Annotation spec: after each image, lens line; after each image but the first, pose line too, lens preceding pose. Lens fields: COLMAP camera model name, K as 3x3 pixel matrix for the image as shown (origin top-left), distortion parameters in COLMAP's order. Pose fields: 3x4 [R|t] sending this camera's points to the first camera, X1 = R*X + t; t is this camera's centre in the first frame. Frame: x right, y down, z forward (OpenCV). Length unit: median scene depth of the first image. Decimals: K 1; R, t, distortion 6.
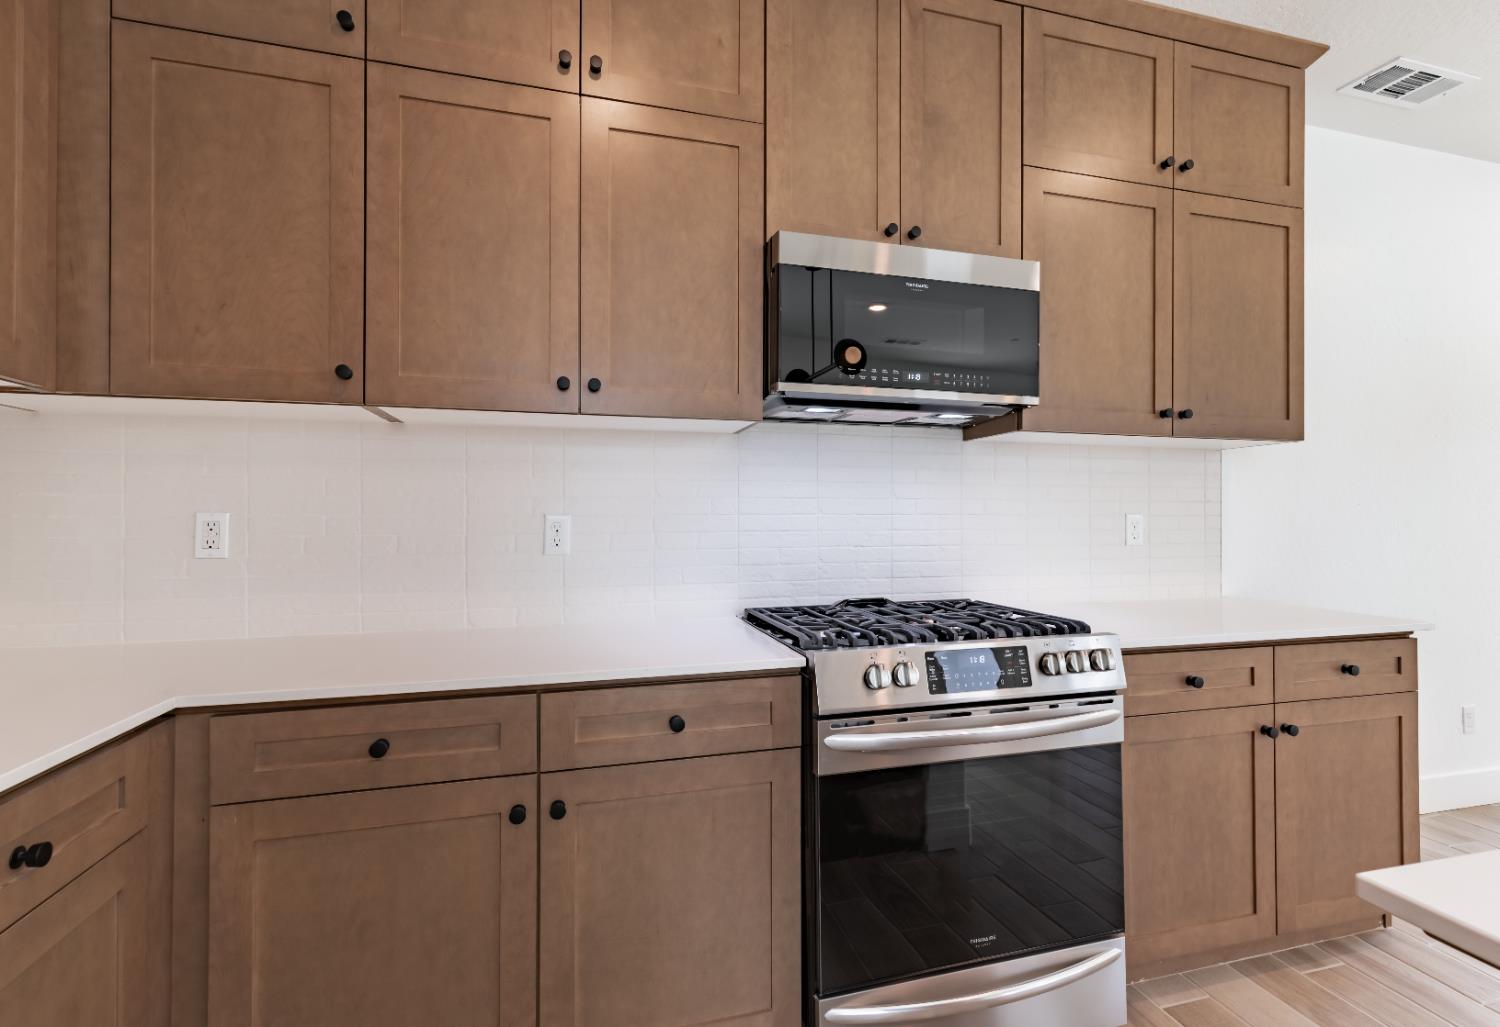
lens RADIAL K [[699.2, 0, 757.9], [0, 699.2, 510.0], [0, 0, 1]] dist [0.005526, -0.000345]
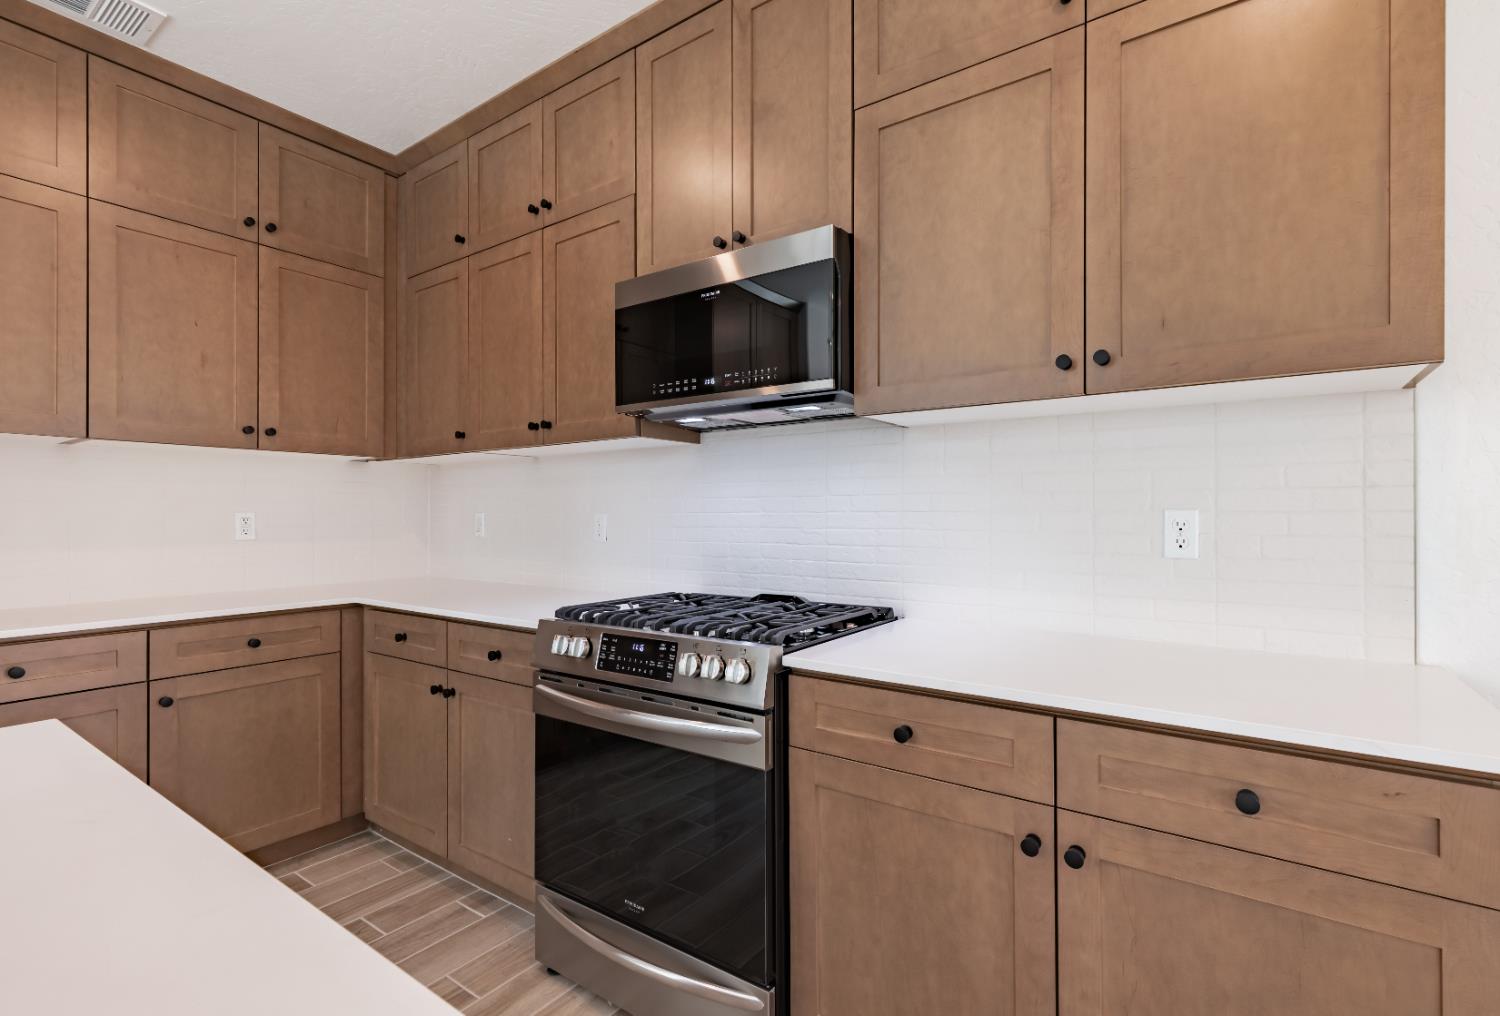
lens RADIAL K [[693.3, 0, 776.3], [0, 693.3, 511.4], [0, 0, 1]] dist [0.007462, -0.001298]
pose [[0.634509, -0.004841, -0.772901, 1.115697], [0.008581, 0.999963, 0.000782, 0.004551], [0.772868, -0.007129, 0.634527, 0.424699]]
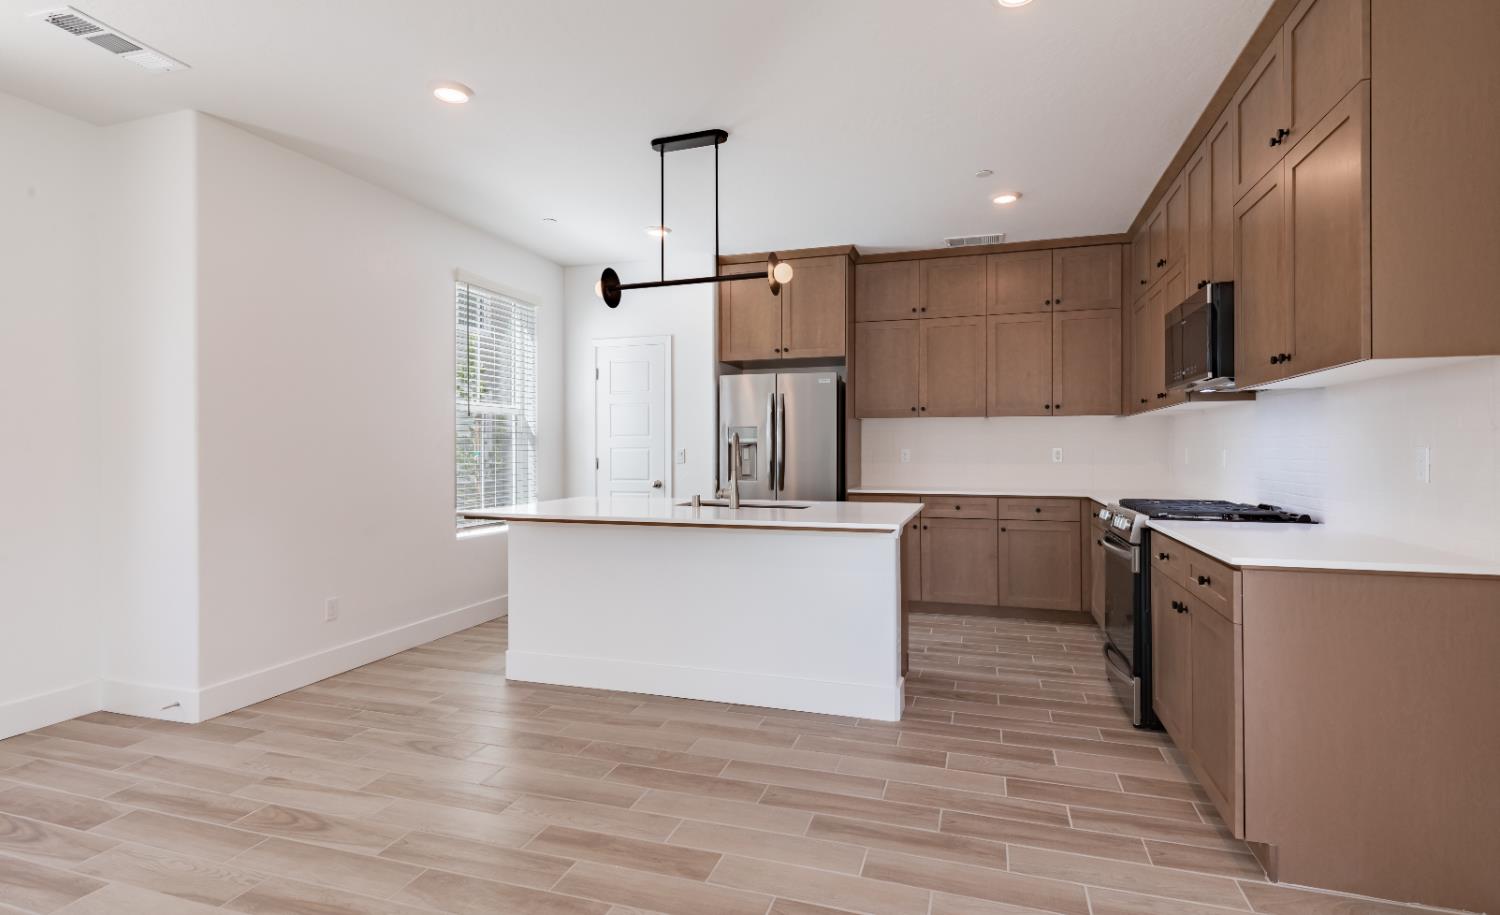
lens RADIAL K [[709.7, 0, 751.1], [0, 709.7, 445.9], [0, 0, 1]] dist [-0.000351, -0.000651]
pose [[-0.558101, -0.002274, -0.829770, 2.441087], [0.007403, 0.999943, -0.007719, 0.003774], [0.829740, -0.010451, -0.558053, 1.120655]]
